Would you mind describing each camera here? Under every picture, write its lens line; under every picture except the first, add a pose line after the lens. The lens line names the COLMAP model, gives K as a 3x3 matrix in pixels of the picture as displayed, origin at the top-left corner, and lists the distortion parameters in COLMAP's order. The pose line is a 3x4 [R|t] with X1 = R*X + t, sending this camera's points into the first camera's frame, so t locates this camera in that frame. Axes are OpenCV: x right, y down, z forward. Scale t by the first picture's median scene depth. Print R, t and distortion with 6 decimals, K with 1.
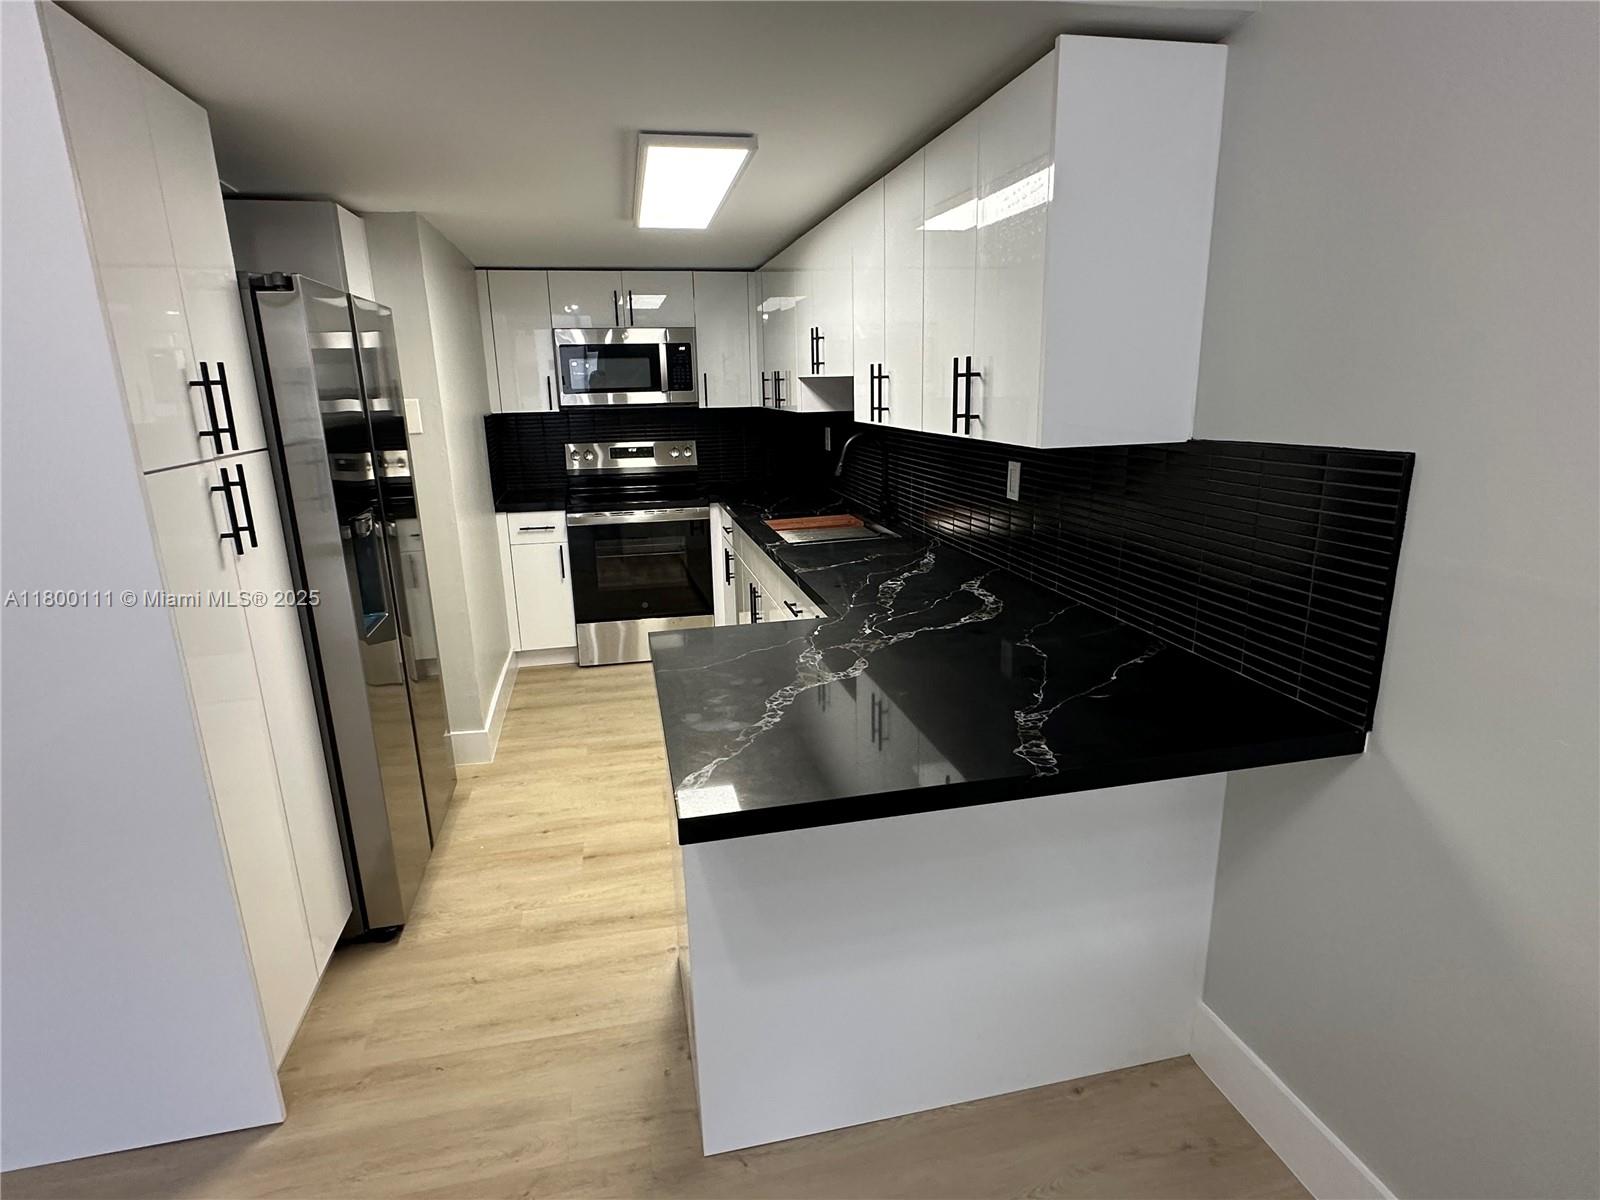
lens RADIAL K [[848.7, 0, 793.9], [0, 848.7, 608.4], [0, 0, 1]] dist [0.006595, -0.005621]
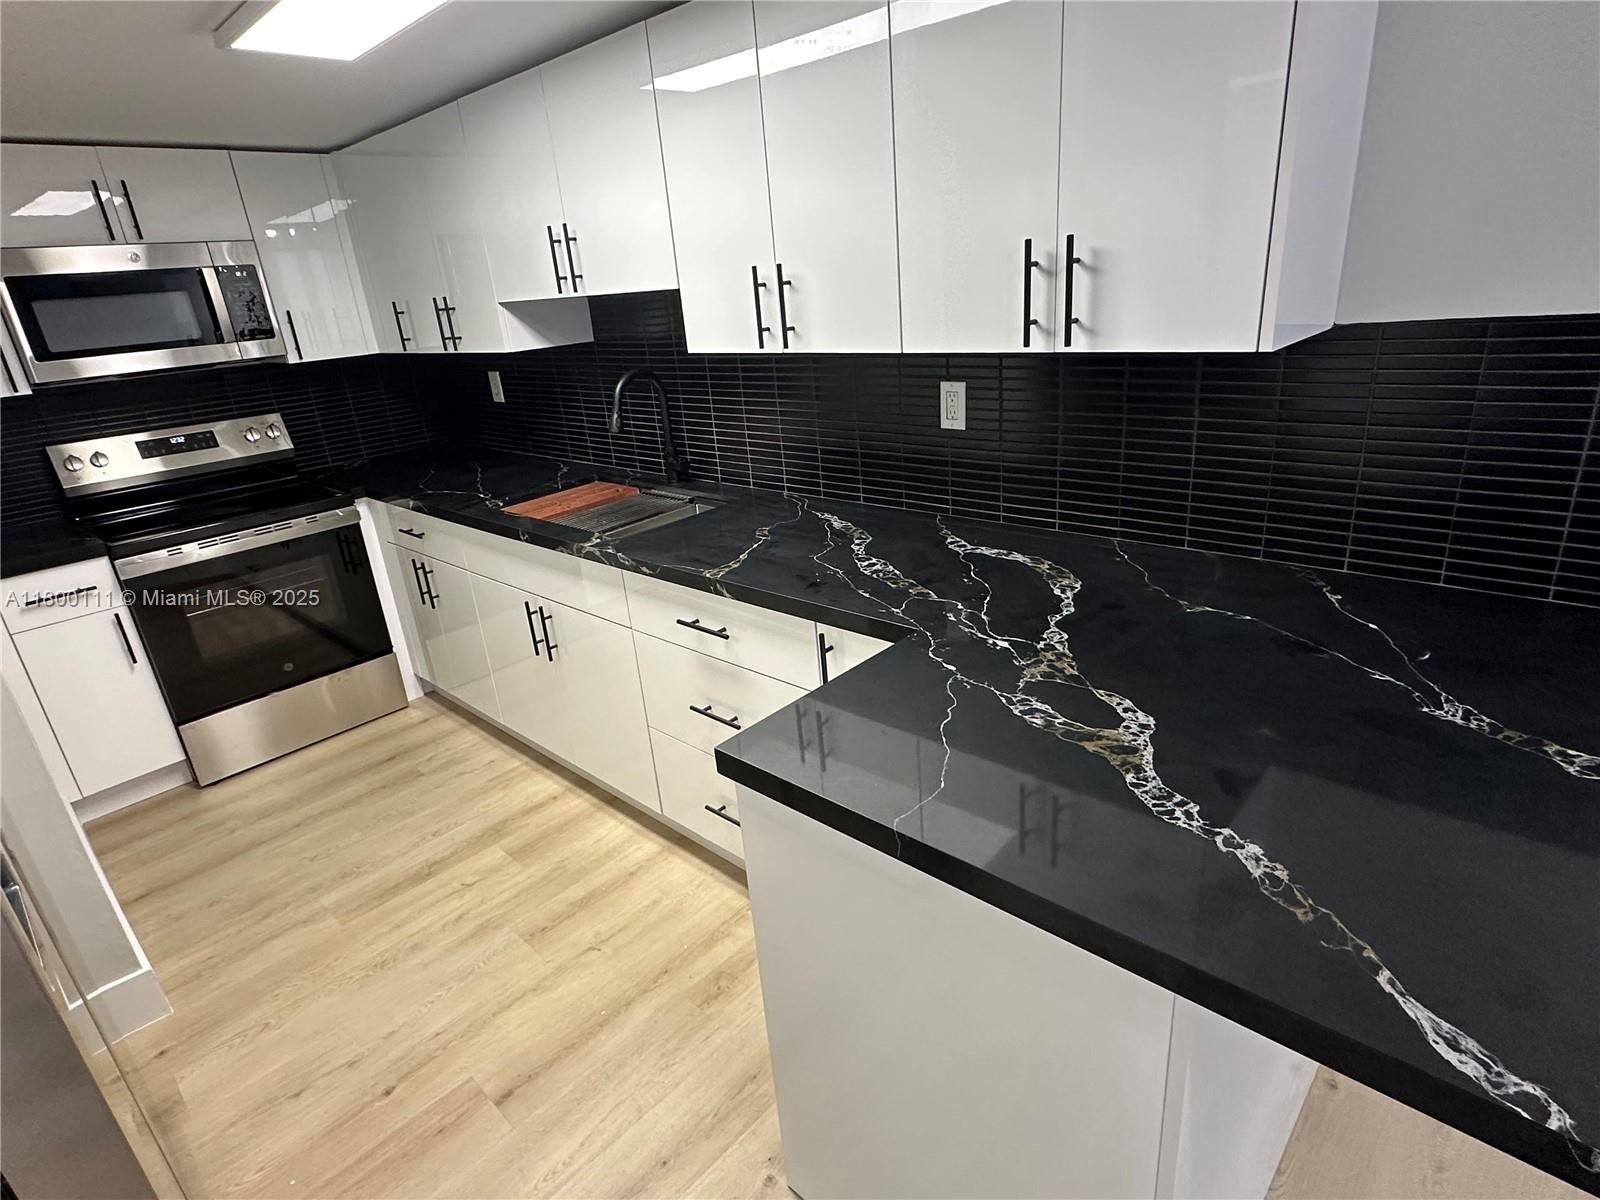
lens RADIAL K [[848.7, 0, 797.0], [0, 848.7, 607.4], [0, 0, 1]] dist [0.006595, -0.005621]
pose [[0.822549, -0.248837, 0.511365, -0.239755], [0.207817, 0.968524, 0.137016, -0.079154], [-0.529364, -0.006432, 0.848371, 0.292785]]
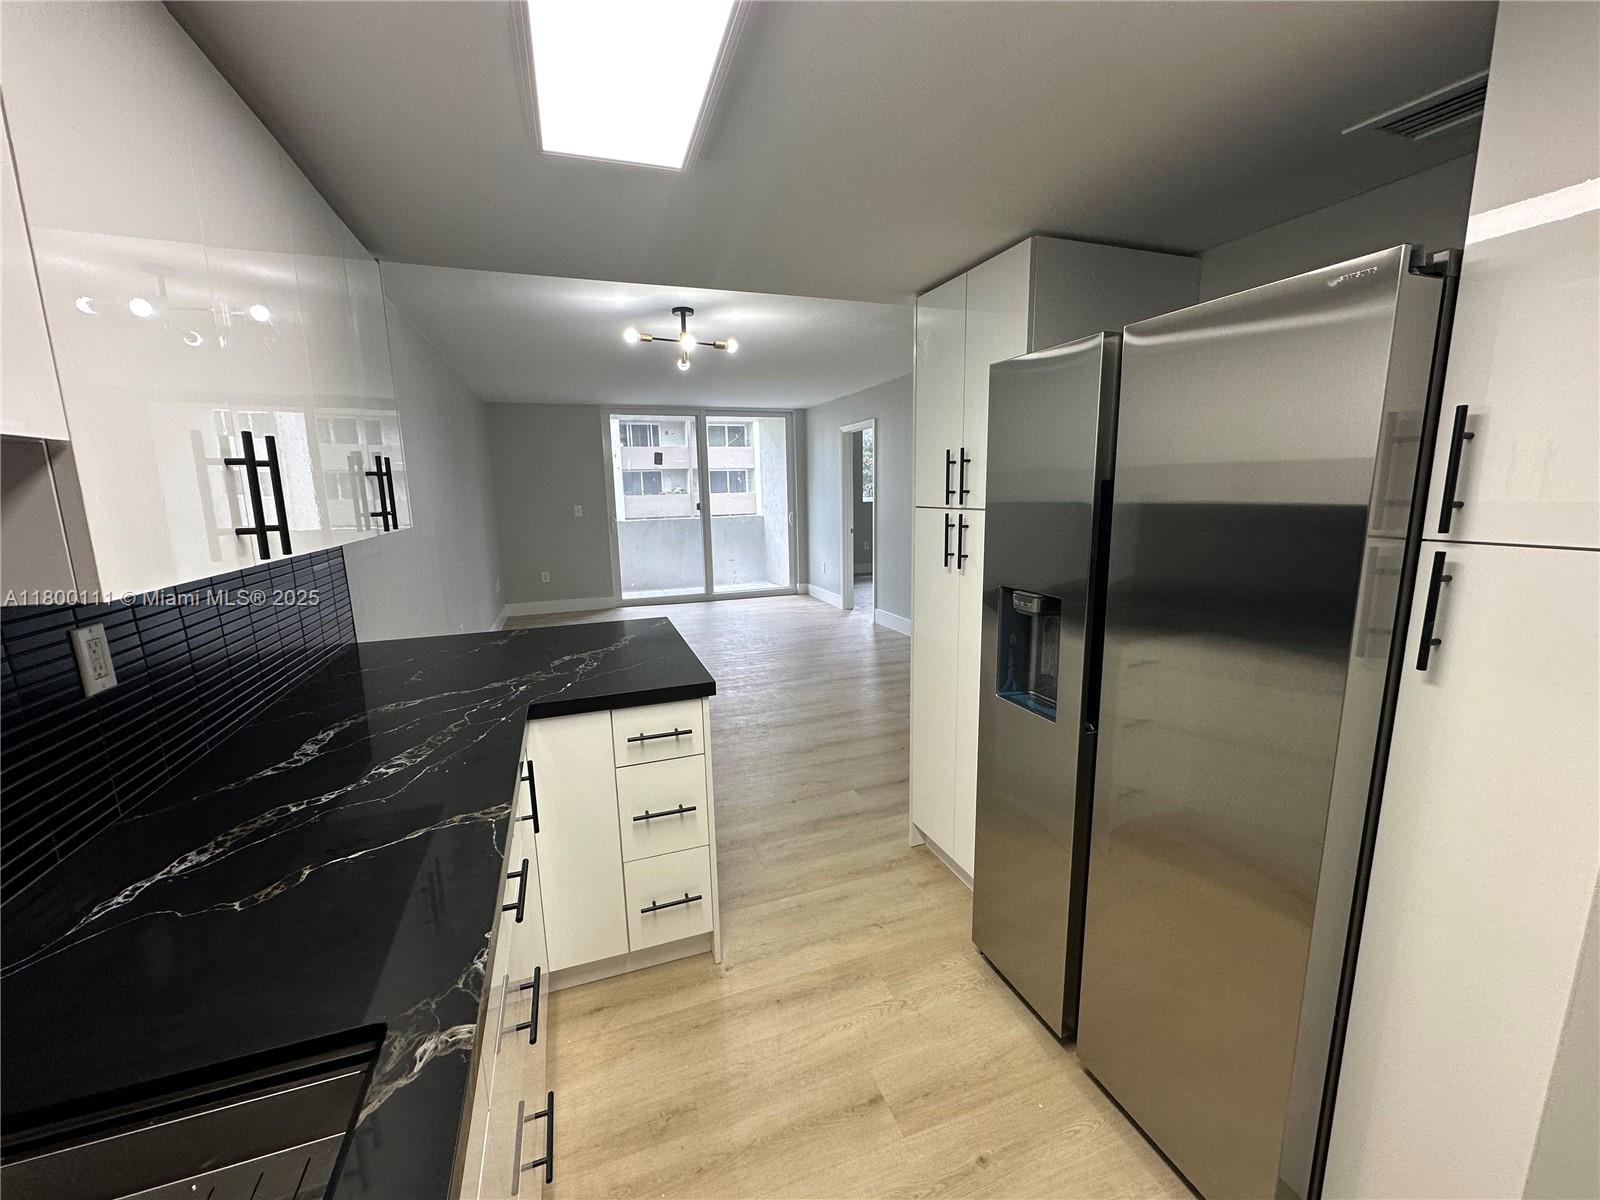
lens RADIAL K [[640.0, 0, 802.7], [0, 640.0, 597.8], [0, 0, 1]] dist [-0.000365, -0.000278]
pose [[-0.989198, 0.066525, -0.130617, -0.110907], [0.005099, 0.906158, 0.422908, -0.270093], [0.146494, 0.417674, -0.896710, 1.064012]]
